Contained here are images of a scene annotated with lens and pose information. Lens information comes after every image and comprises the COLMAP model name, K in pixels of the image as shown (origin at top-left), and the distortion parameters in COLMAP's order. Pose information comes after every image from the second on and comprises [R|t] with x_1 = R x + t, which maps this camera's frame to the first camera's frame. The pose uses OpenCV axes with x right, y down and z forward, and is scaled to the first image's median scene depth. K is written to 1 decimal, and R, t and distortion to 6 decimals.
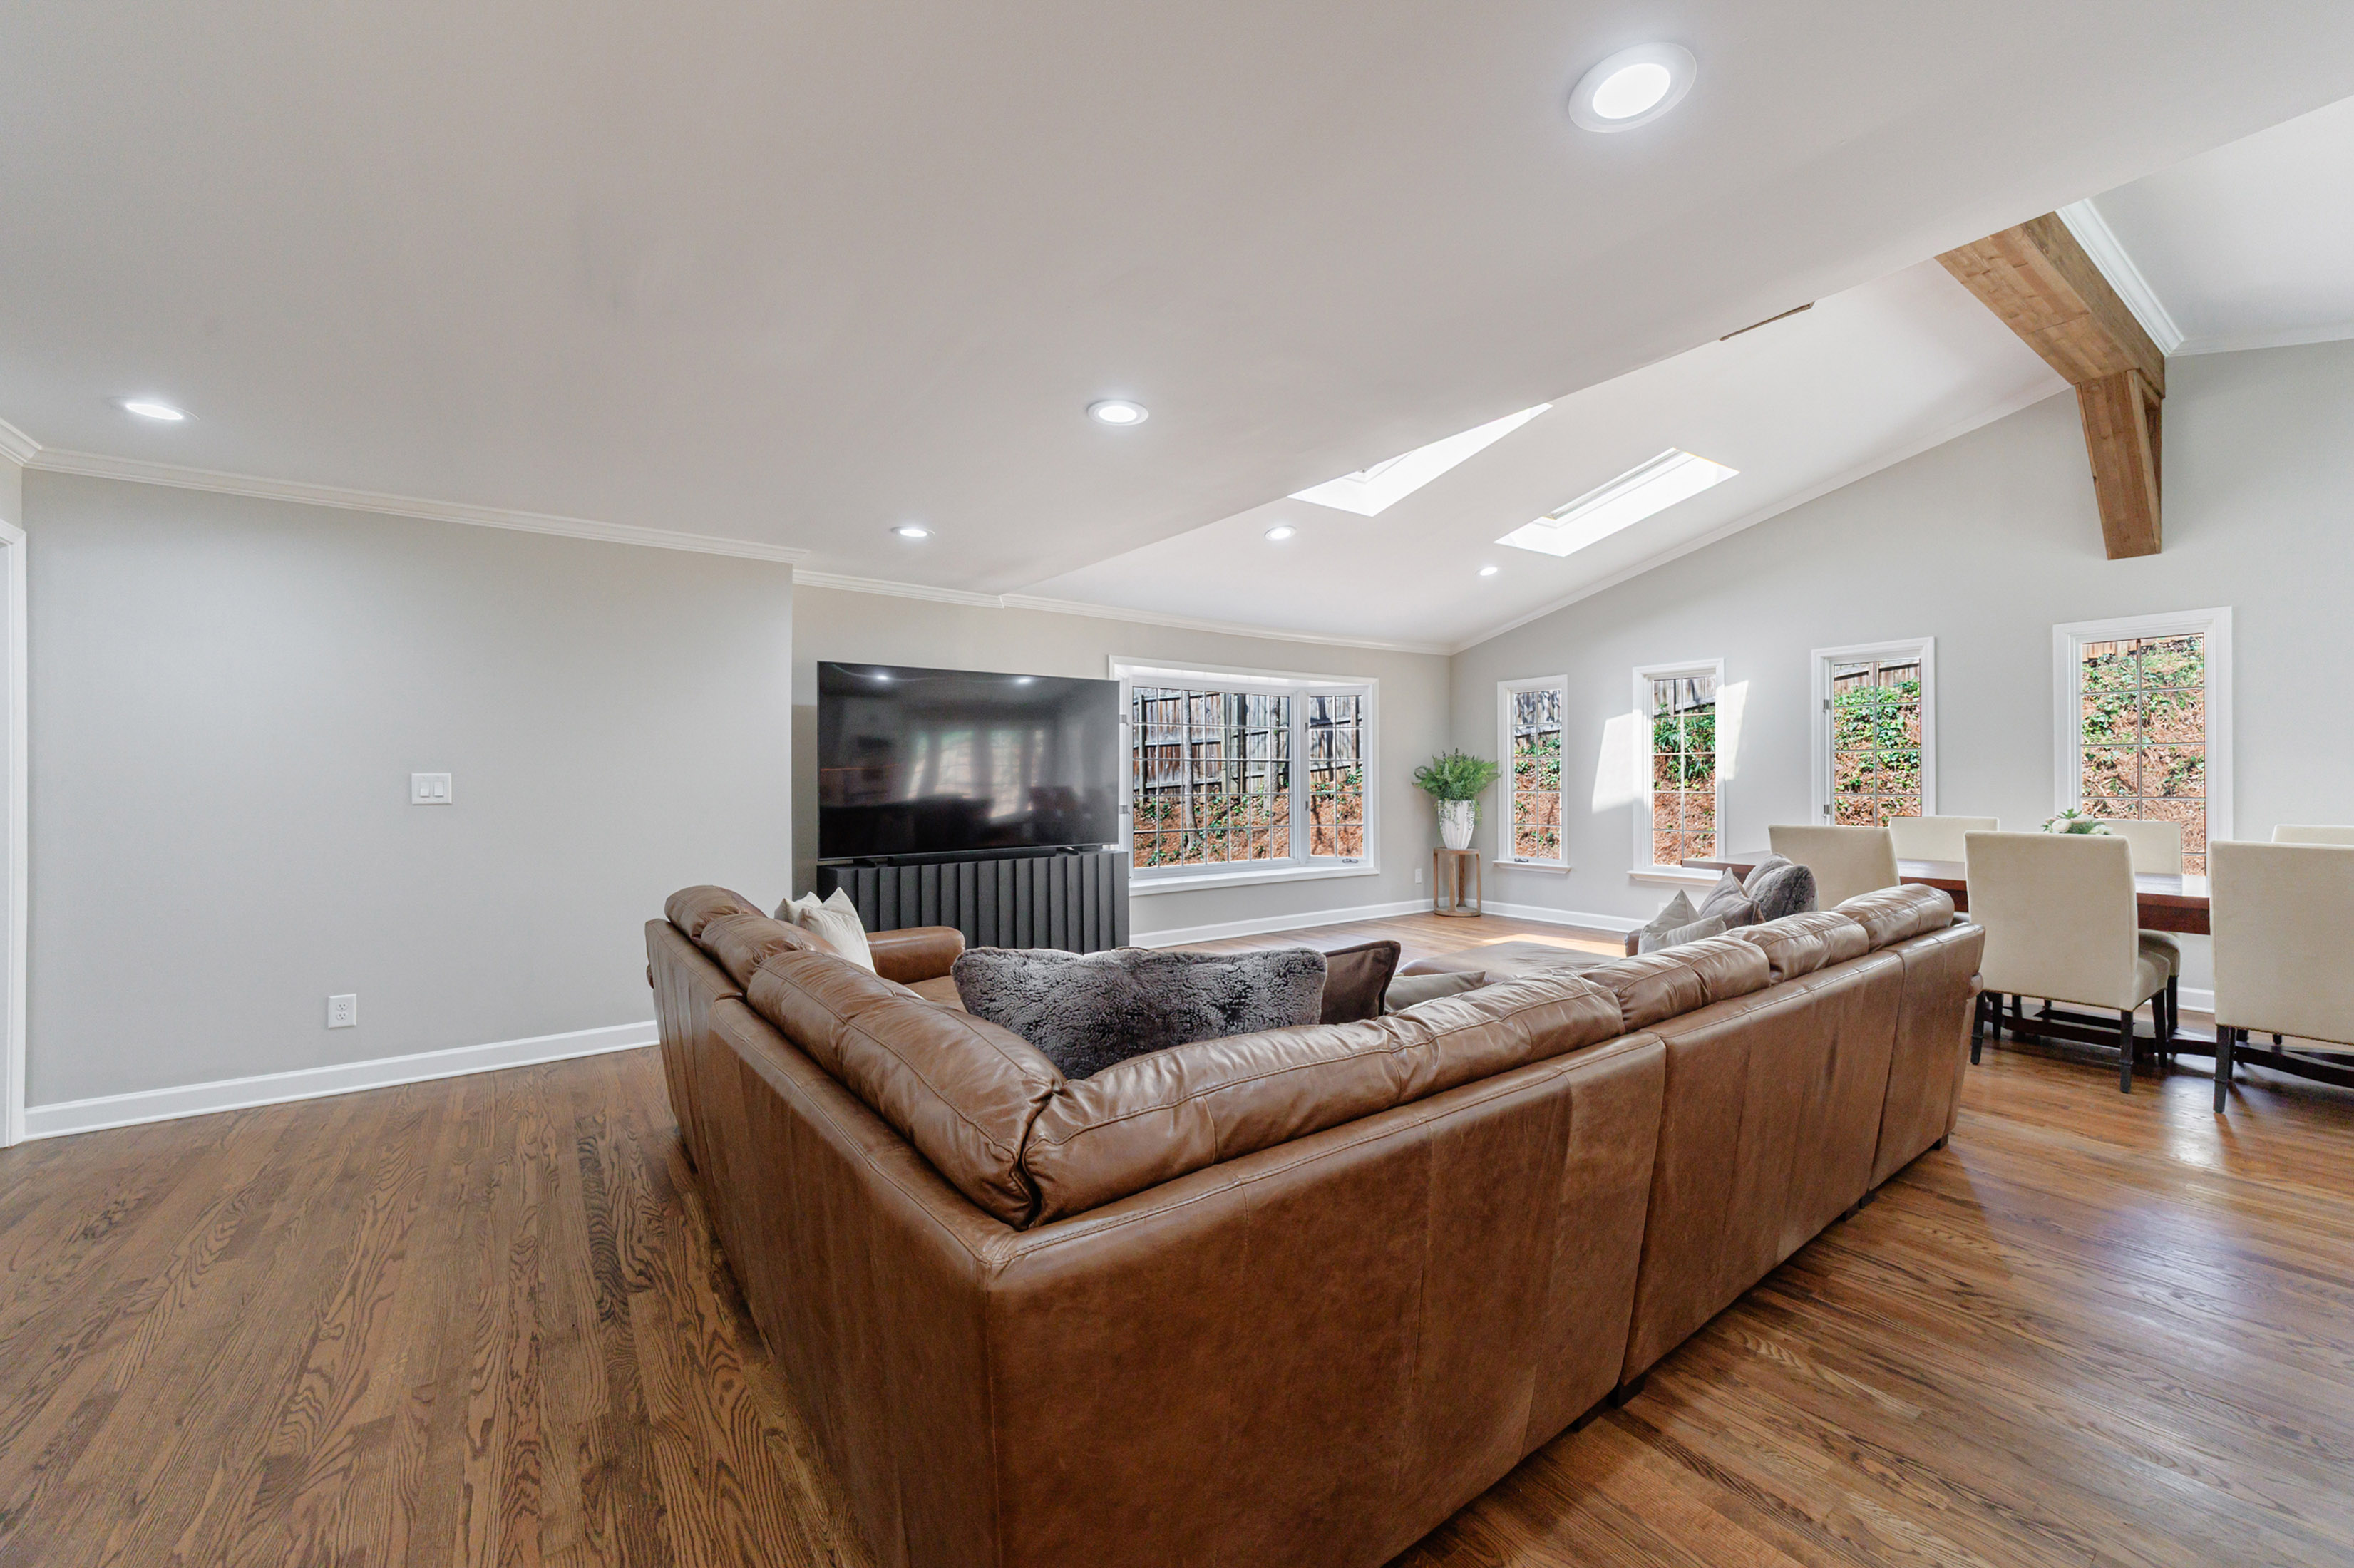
lens RADIAL K [[923.4, 0, 1180.3], [0, 923.4, 773.0], [0, 0, 1]] dist [-0.003754, -0.000873]
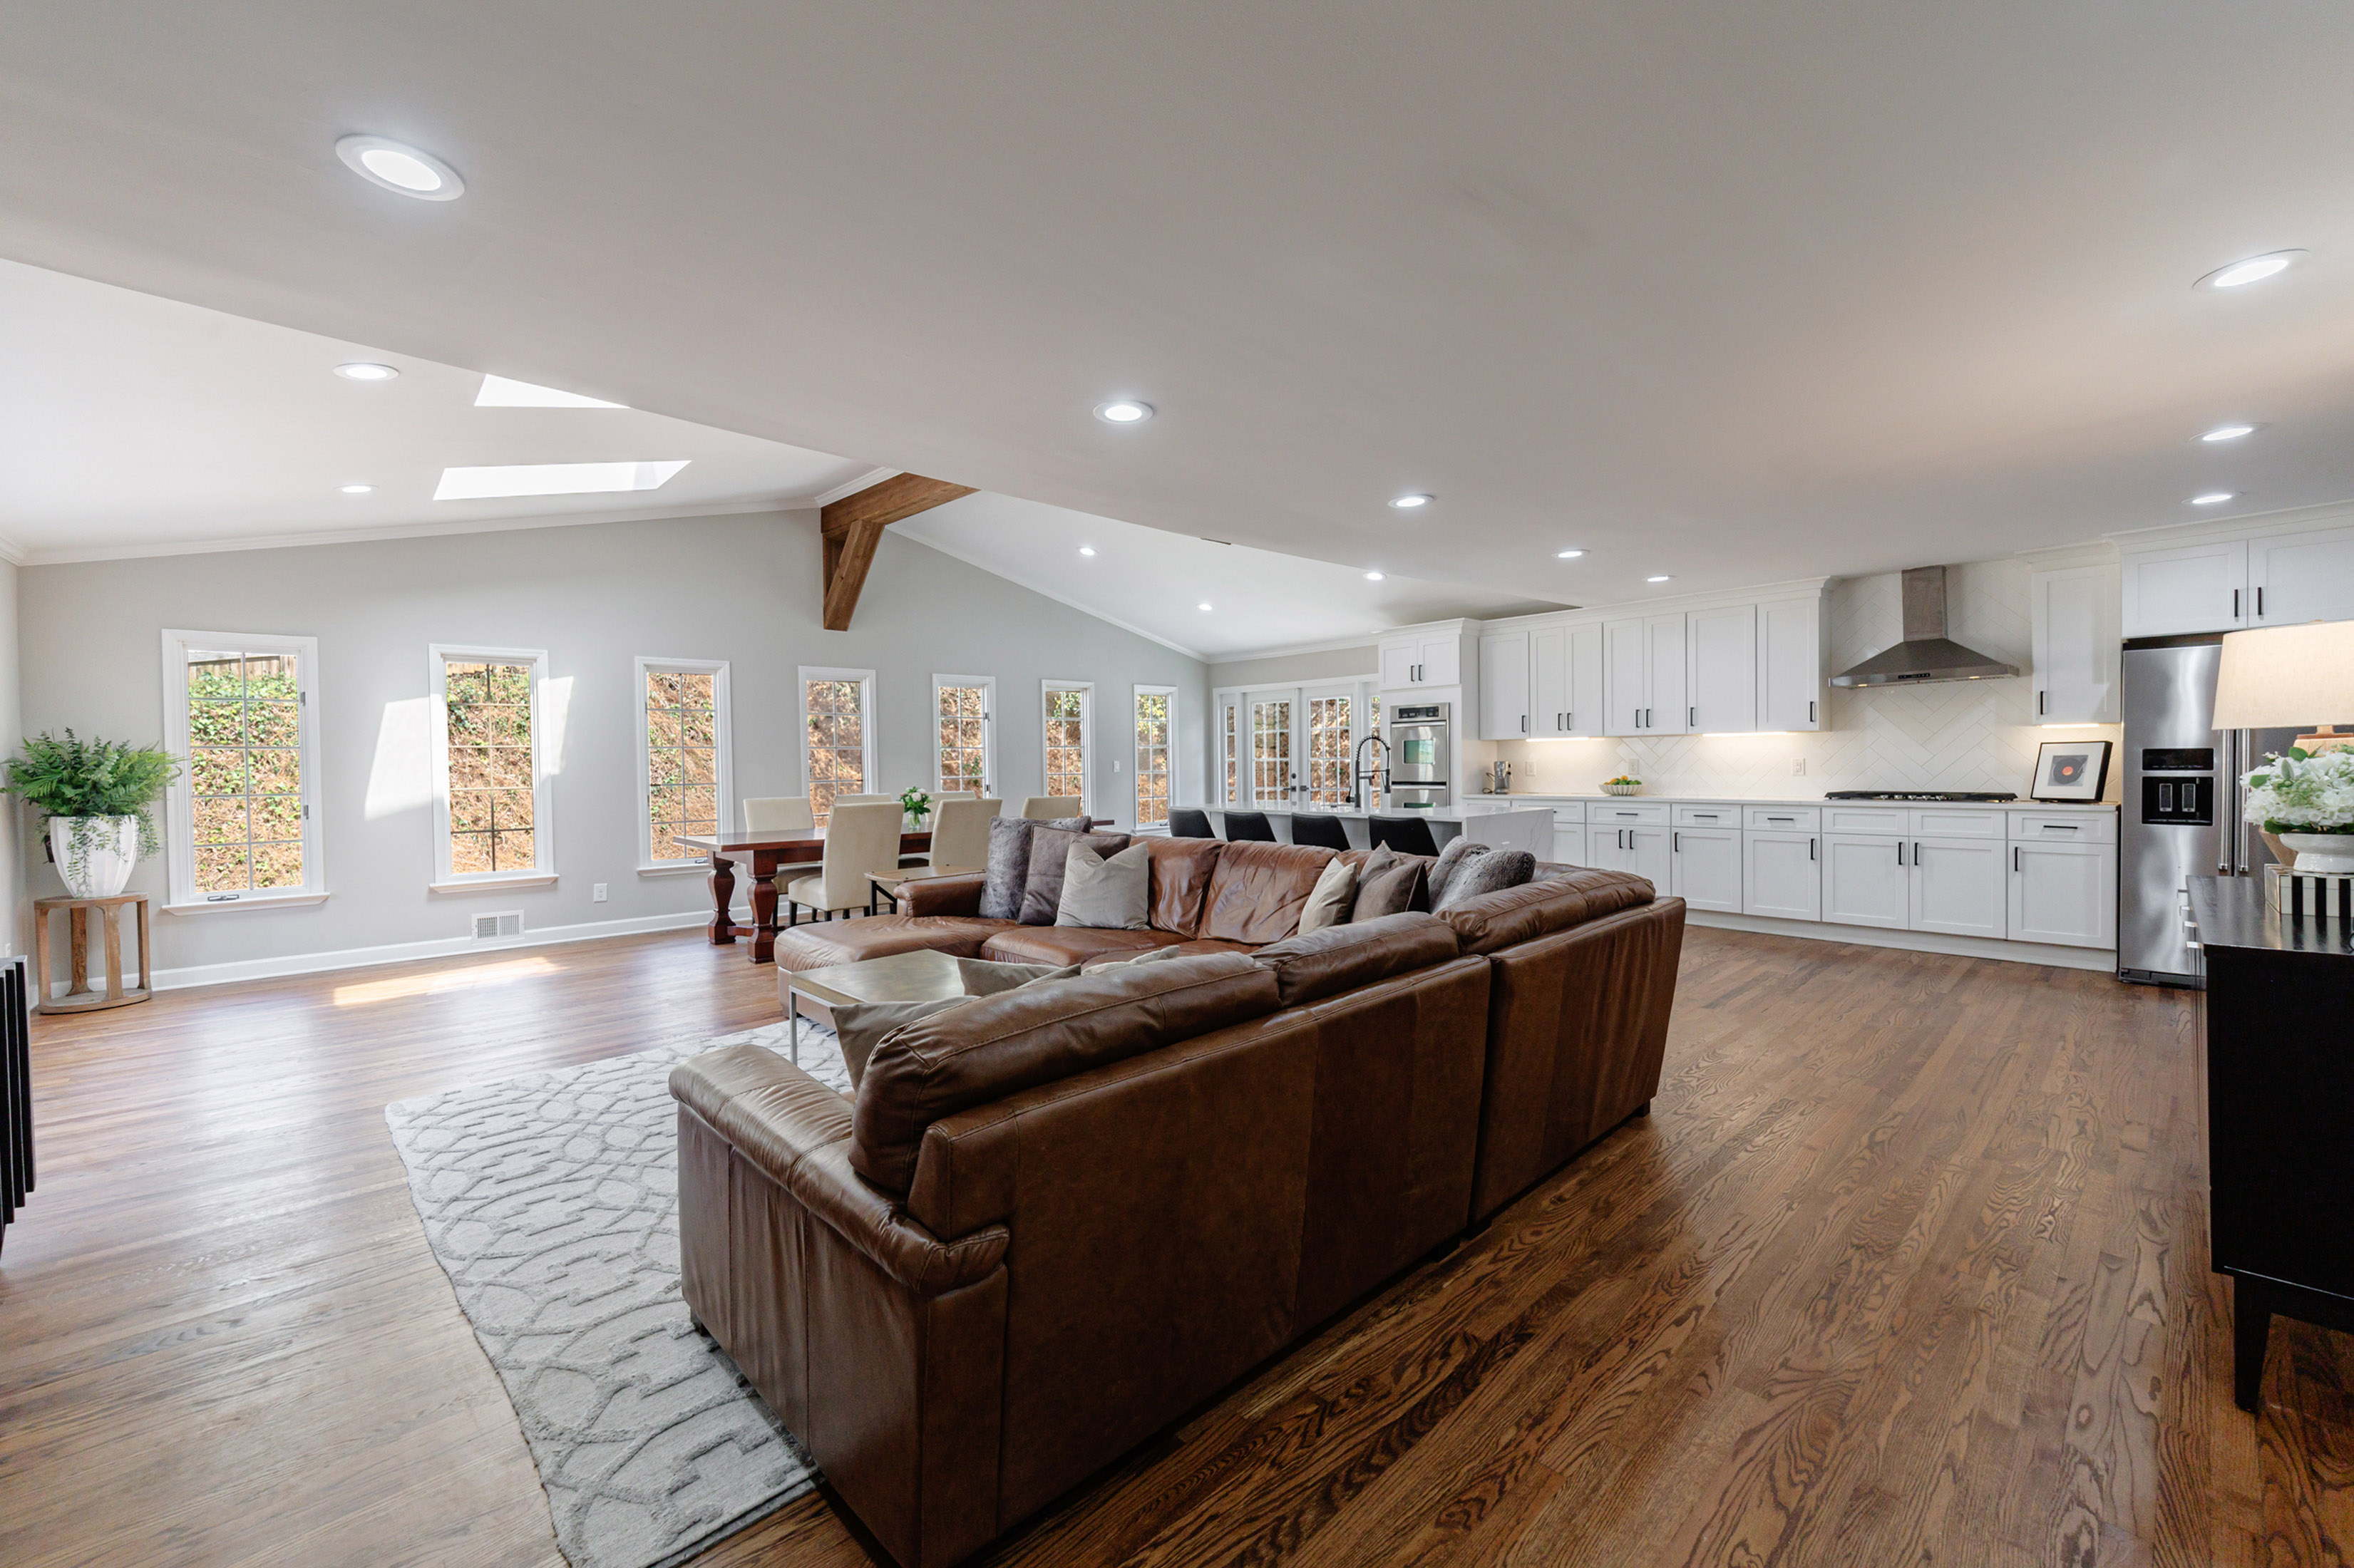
lens RADIAL K [[923.4, 0, 1176.6], [0, 923.4, 782.7], [0, 0, 1]] dist [-0.003754, -0.000873]
pose [[-0.121602, -0.020133, 0.992375, -0.620727], [0.008181, 0.999740, 0.021284, 0.000354], [-0.992545, 0.010706, -0.121406, 0.602780]]
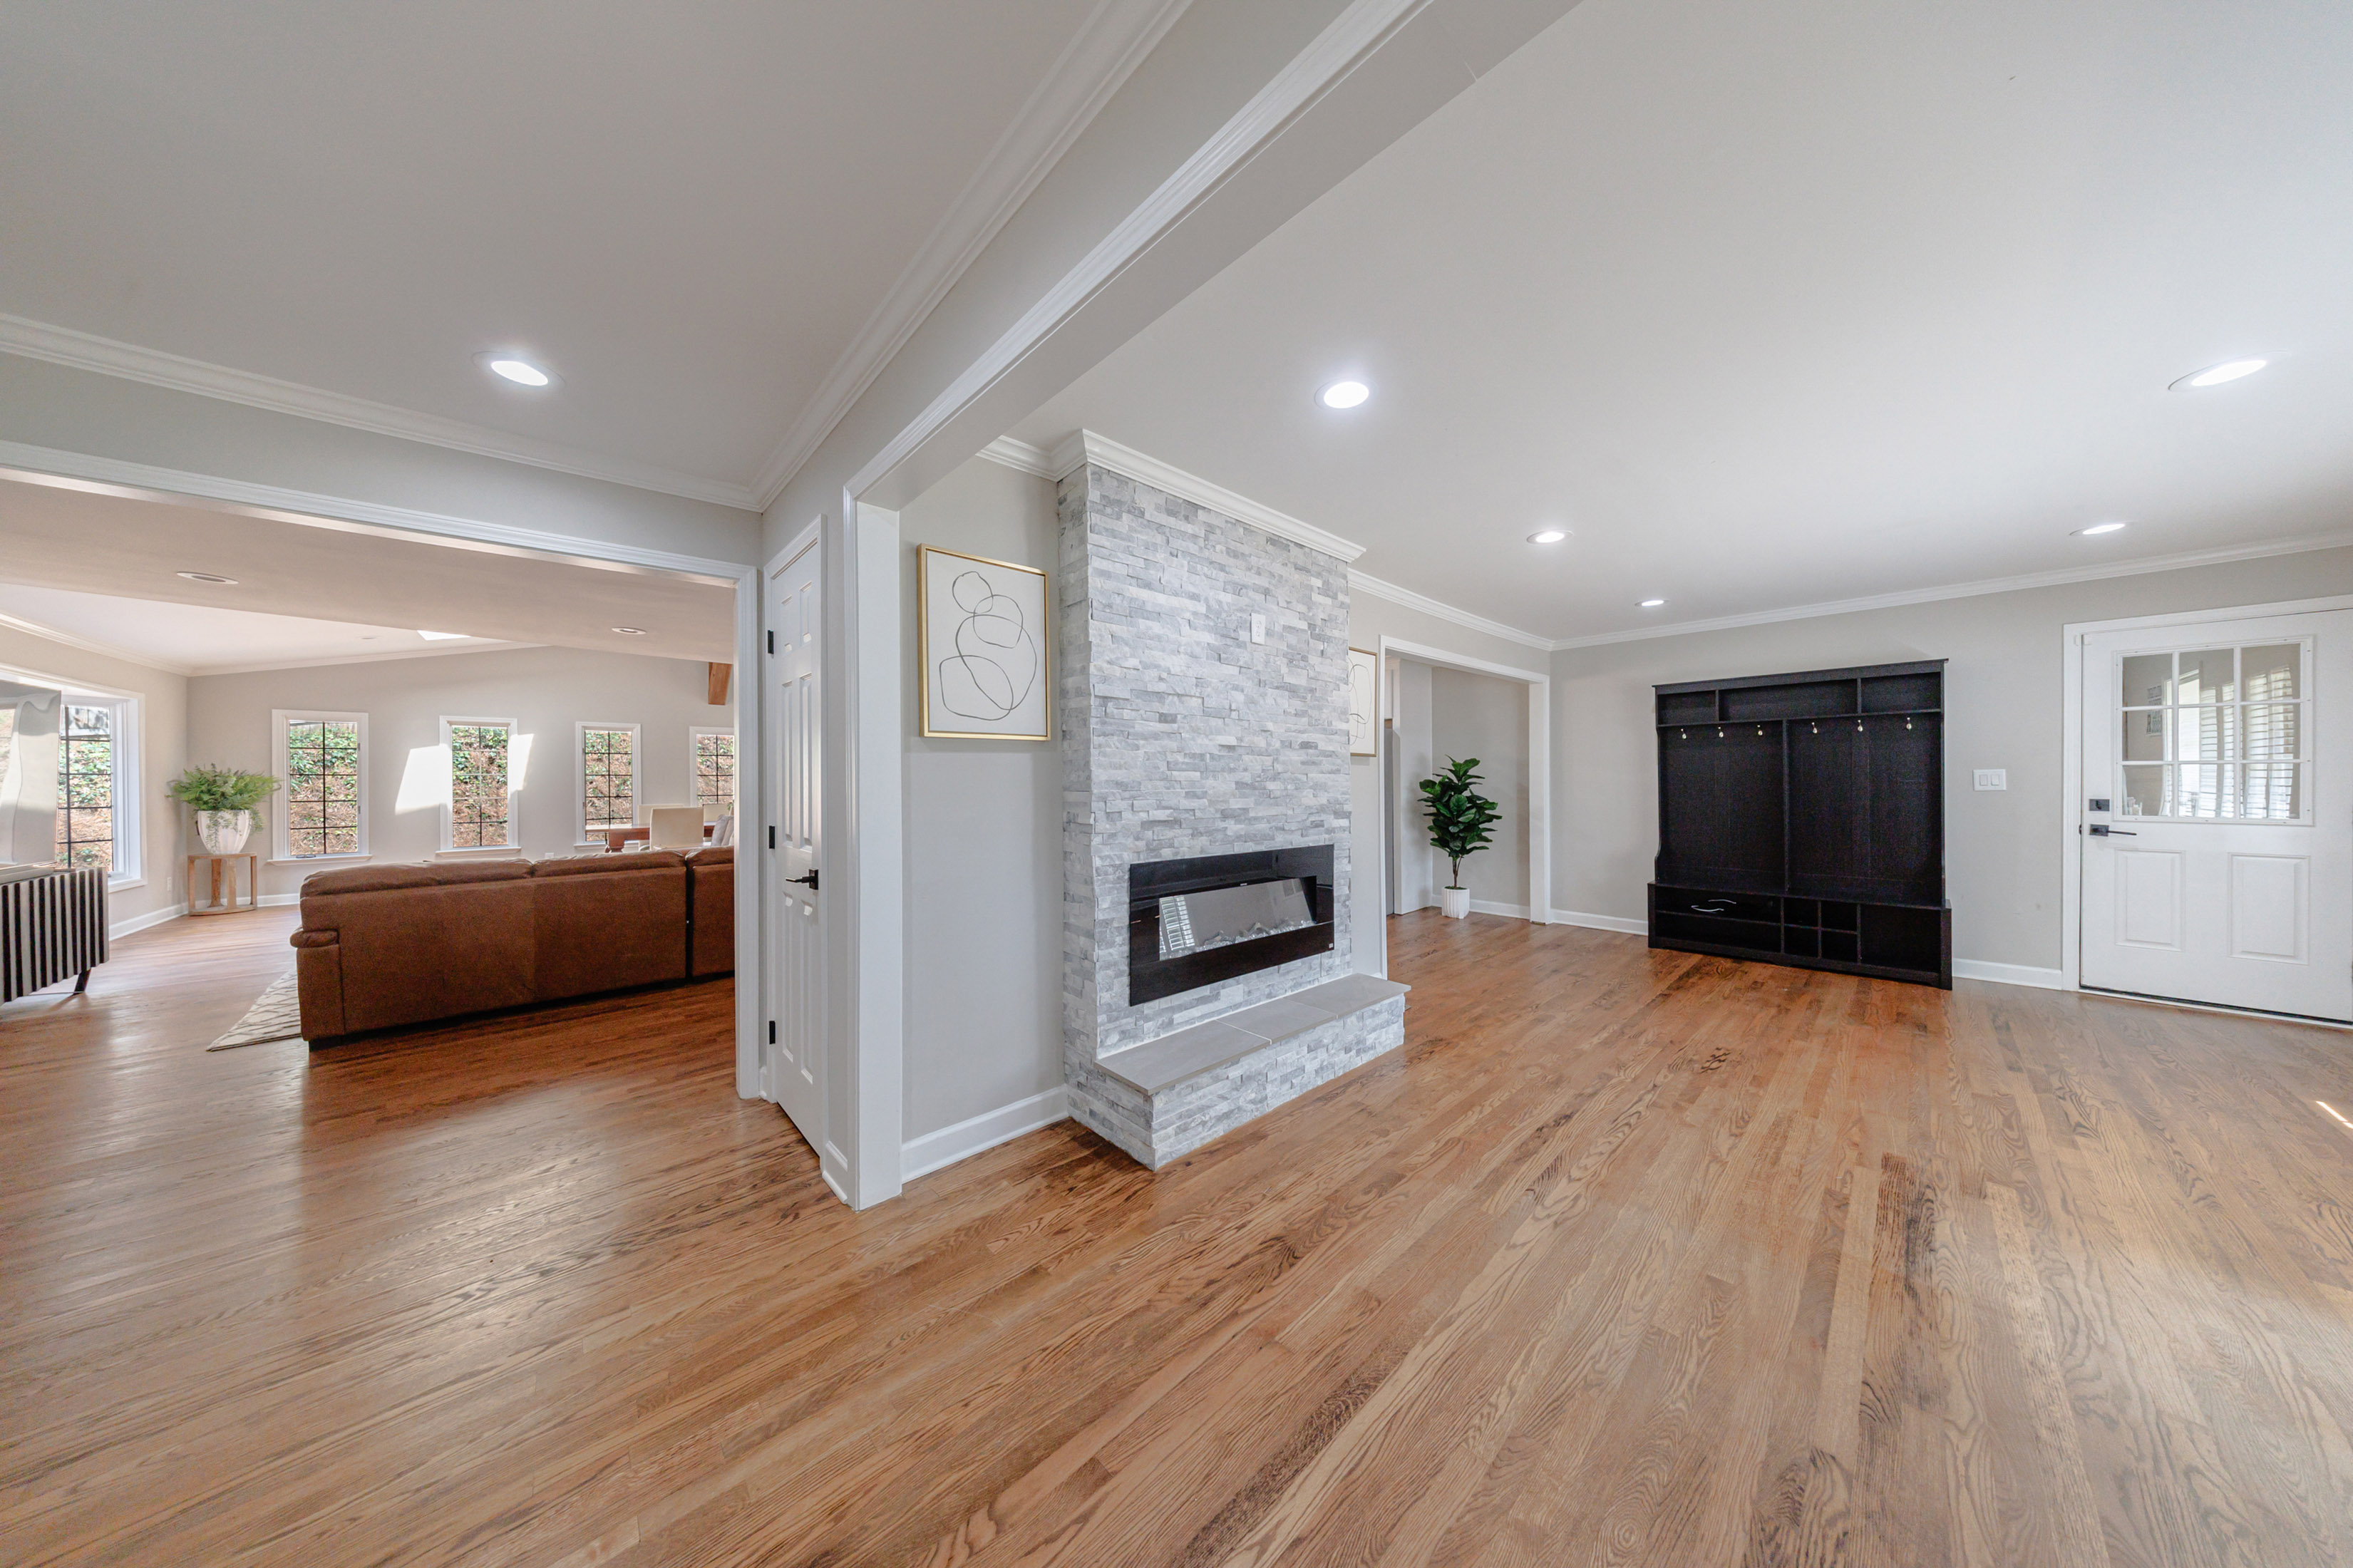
lens RADIAL K [[681.4, 0, 1185.1], [0, 681.4, 780.0], [0, 0, 1]] dist [-0.004979, -0.000319]
pose [[-0.130410, 0.005261, 0.991446, -1.090111], [0.001225, 0.999986, -0.005145, -0.004483], [-0.991459, 0.000543, -0.130414, -0.090707]]
